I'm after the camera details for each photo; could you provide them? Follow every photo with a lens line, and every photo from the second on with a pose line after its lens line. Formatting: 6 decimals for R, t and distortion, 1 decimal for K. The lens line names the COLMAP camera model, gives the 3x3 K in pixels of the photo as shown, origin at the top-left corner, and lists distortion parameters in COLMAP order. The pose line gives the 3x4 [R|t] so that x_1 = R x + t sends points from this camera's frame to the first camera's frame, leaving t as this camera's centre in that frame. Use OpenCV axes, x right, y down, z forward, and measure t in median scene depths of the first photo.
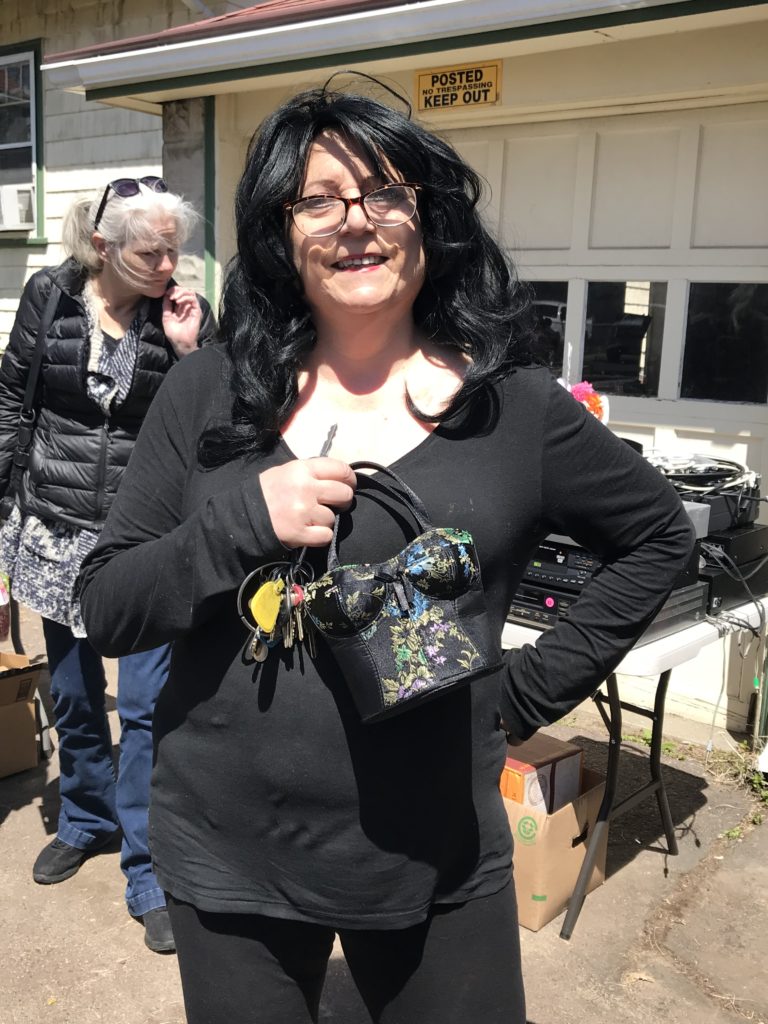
lens RADIAL K [[1115.7, 0, 384.0], [0, 1115.7, 512.0], [0, 0, 1]] dist [0.002636, 0.002409]
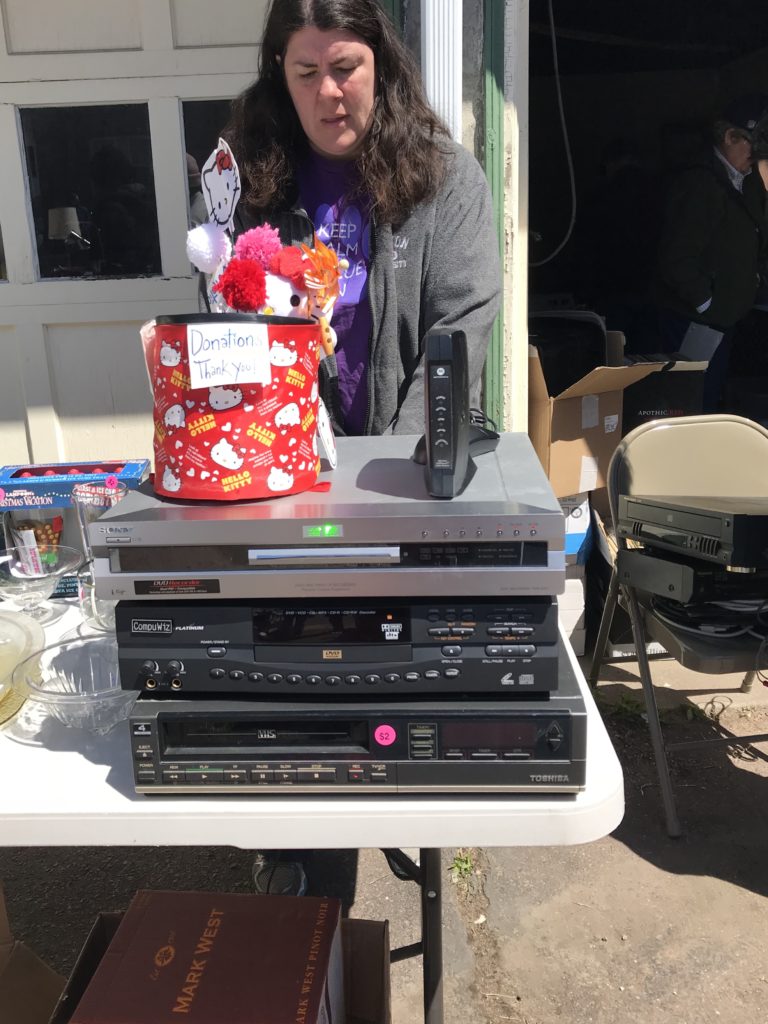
lens RADIAL K [[970.8, 0, 384.0], [0, 970.8, 512.0], [0, 0, 1]] dist [-0.007525, -0.005295]
pose [[0.791770, -0.229940, 0.565886, -0.039829], [0.163067, 0.972386, 0.166958, -0.061919], [-0.588650, -0.039914, 0.807402, 0.698021]]
